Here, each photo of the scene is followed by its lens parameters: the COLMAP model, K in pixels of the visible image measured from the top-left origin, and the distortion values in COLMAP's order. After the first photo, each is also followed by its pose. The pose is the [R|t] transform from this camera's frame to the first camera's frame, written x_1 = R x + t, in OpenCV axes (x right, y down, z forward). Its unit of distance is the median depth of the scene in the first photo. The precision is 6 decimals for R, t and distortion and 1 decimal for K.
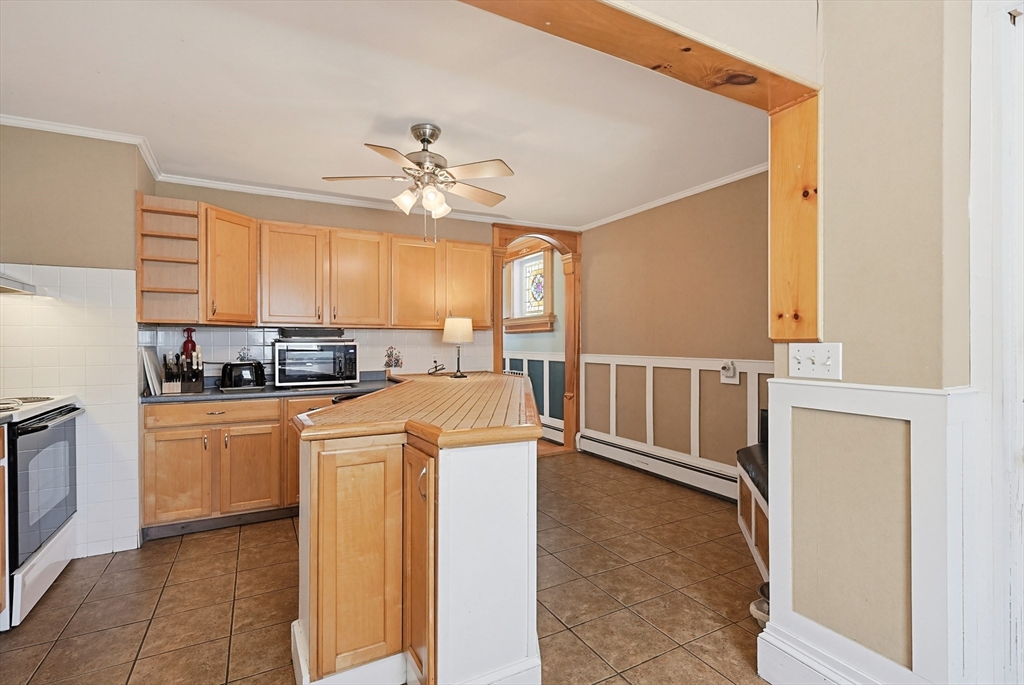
lens RADIAL K [[475.7, 0, 521.2], [0, 475.7, 343.9], [0, 0, 1]] dist [0.000051, -0.000556]
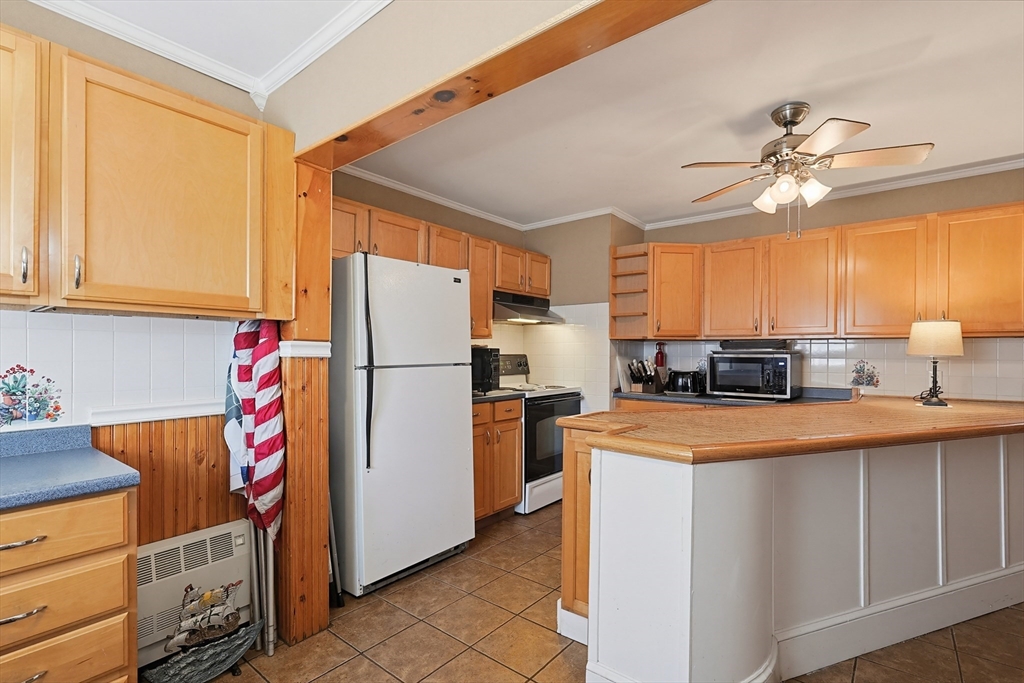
lens RADIAL K [[490.5, 0, 517.5], [0, 490.5, 352.7], [0, 0, 1]] dist [0.000833, 0.000019]
pose [[0.376231, 0.002539, -0.926523, 0.381451], [-0.009790, 0.999951, -0.001235, -0.000343], [0.926474, 0.009535, 0.376237, 0.175359]]
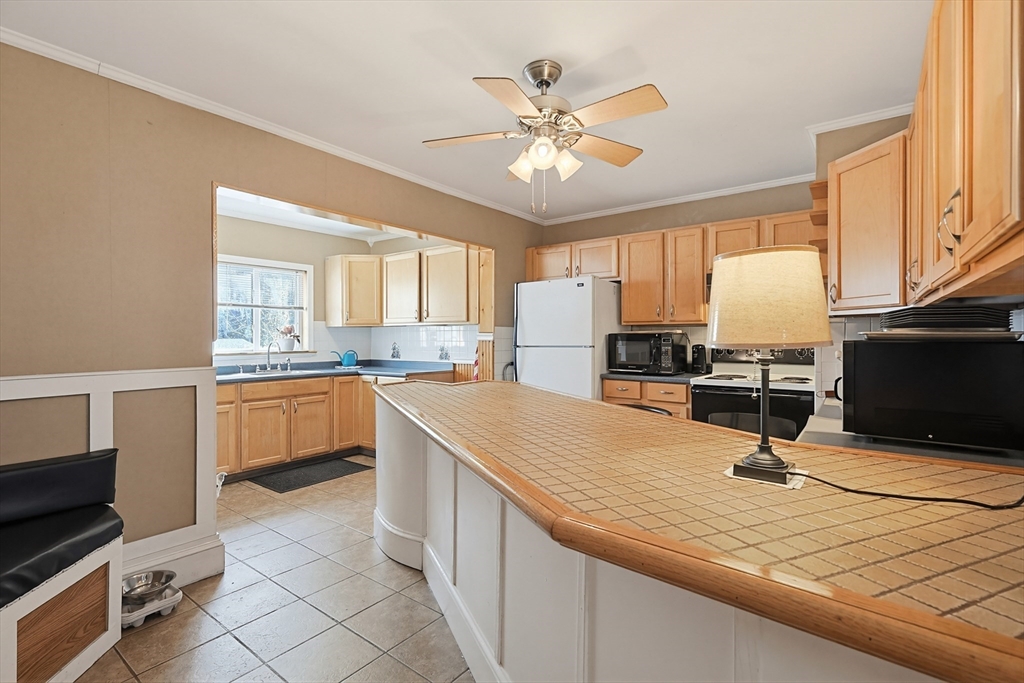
lens RADIAL K [[478.4, 0, 495.2], [0, 478.4, 335.5], [0, 0, 1]] dist [0.001084, 0.000106]
pose [[-0.930124, 0.002793, -0.367234, 0.141876], [0.001187, 0.999989, 0.004599, -0.012311], [0.367243, 0.003842, -0.930117, 1.459051]]
